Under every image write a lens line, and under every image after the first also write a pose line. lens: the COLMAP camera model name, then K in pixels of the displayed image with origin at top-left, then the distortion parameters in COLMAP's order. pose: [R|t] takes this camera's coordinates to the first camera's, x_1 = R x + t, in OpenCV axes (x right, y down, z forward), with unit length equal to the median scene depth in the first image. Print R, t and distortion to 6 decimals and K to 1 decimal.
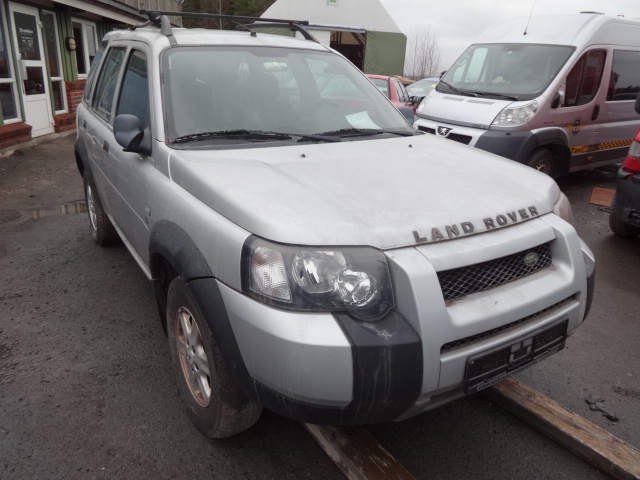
lens RADIAL K [[499.7, 0, 320.0], [0, 499.7, 240.0], [0, 0, 1]] dist [0.041942, 0.000842]
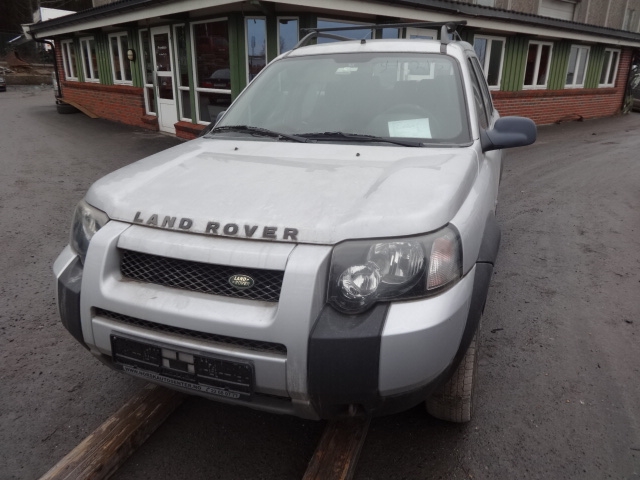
lens RADIAL K [[499.7, 0, 320.0], [0, 499.7, 240.0], [0, 0, 1]] dist [0.041942, 0.000842]
pose [[0.541657, 0.223202, -0.810425, 1.192983], [-0.245875, 0.964008, 0.101168, -0.152478], [0.803836, 0.144465, 0.577041, 0.610201]]
